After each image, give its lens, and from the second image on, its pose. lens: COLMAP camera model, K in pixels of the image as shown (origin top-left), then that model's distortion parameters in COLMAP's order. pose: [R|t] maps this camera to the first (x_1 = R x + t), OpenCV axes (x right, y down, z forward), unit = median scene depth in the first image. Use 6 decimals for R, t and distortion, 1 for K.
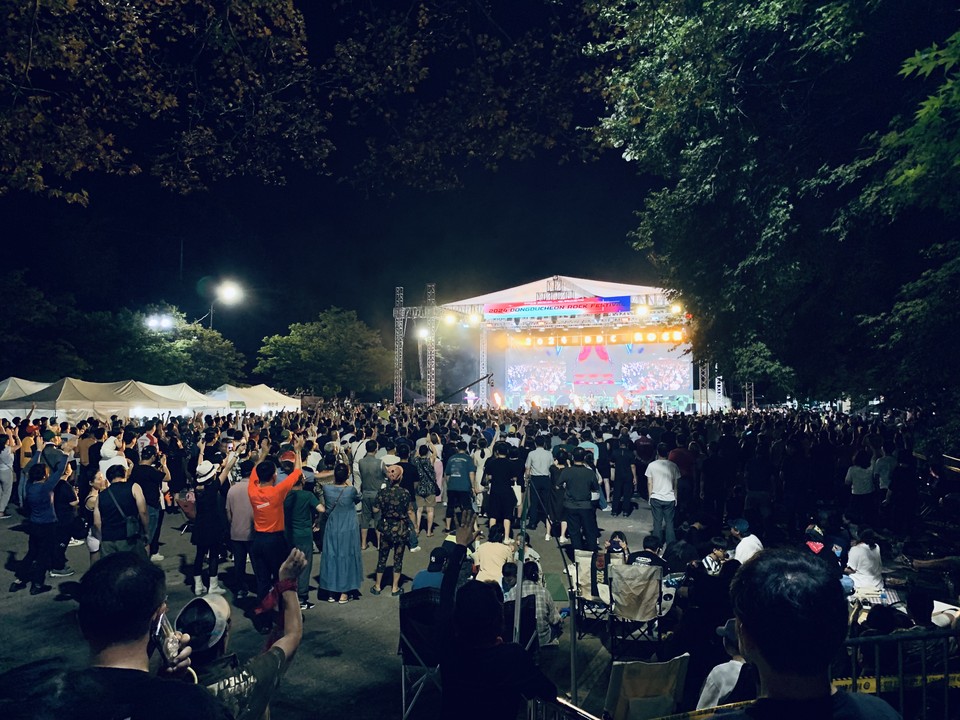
lens RADIAL K [[721.0, 0, 480.0], [0, 721.0, 360.0], [0, 0, 1]] dist [0.009275, -0.000845]
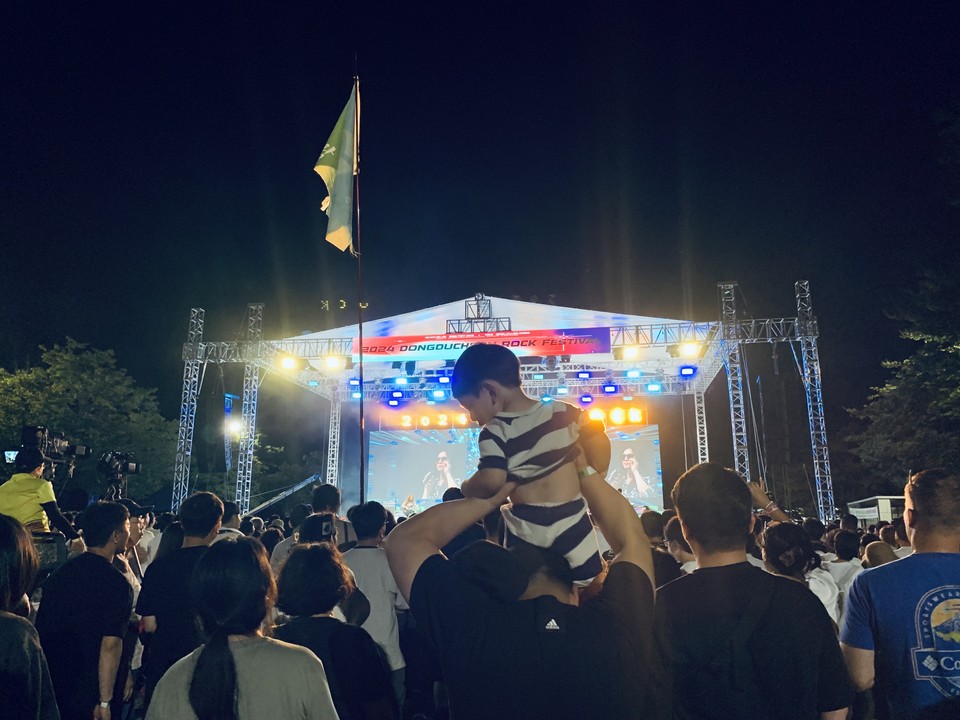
lens RADIAL K [[730.3, 0, 480.0], [0, 730.3, 360.0], [0, 0, 1]] dist [0.117886, -0.296382]
pose [[0.970665, 0.053266, 0.234460, -0.040815], [-0.012712, 0.985157, -0.171185, 0.049426], [-0.240098, 0.163183, 0.956935, 0.538633]]
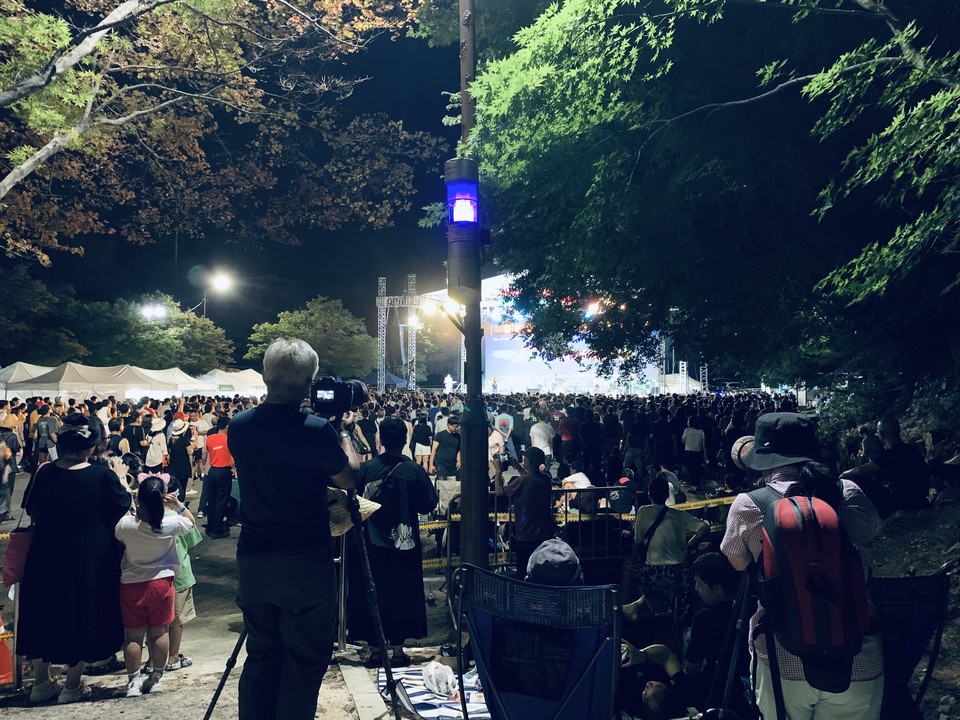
lens RADIAL K [[721.0, 0, 480.0], [0, 721.0, 360.0], [0, 0, 1]] dist [0.009275, -0.000845]
pose [[1.000000, -0.000743, -0.000327, 0.043628], [0.000748, 0.999828, 0.018510, 0.000500], [0.000313, -0.018510, 0.999829, -0.078774]]
